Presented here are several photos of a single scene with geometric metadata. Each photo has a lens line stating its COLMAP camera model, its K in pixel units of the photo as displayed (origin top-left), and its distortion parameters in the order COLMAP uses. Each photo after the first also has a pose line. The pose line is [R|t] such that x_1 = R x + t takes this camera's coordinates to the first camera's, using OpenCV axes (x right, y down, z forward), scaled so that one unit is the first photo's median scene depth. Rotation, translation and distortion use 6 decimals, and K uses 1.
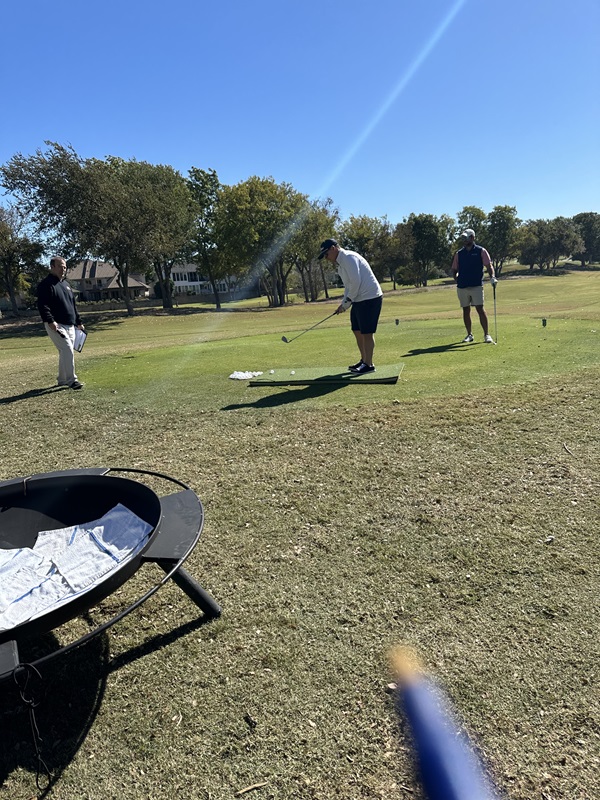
lens RADIAL K [[564.1, 0, 299.6], [0, 564.1, 404.8], [0, 0, 1]] dist [0.030323, -0.034383]
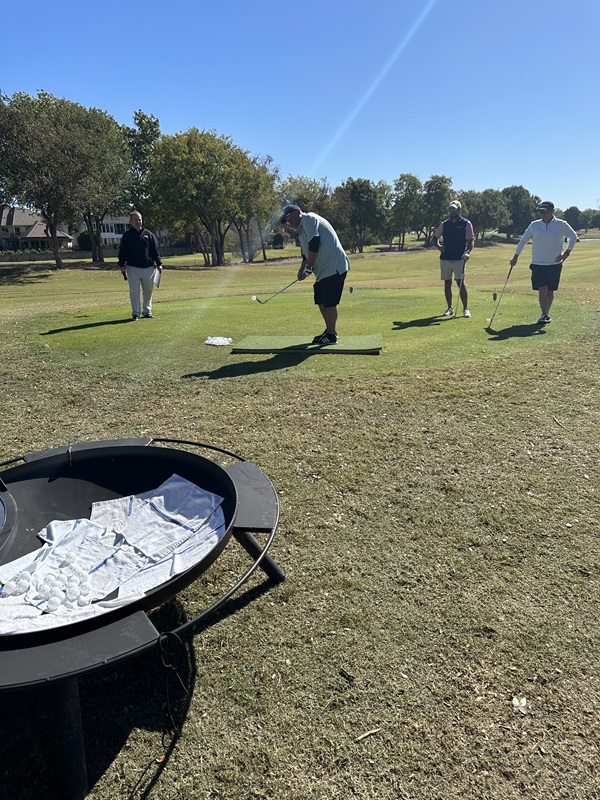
lens RADIAL K [[564.8, 0, 297.0], [0, 564.8, 401.9], [0, 0, 1]] dist [0.041434, -0.052671]
pose [[0.992018, 0.014984, 0.125200, -0.163154], [-0.022618, 0.997956, 0.059774, -0.014844], [-0.124048, -0.062128, 0.990329, -0.017588]]
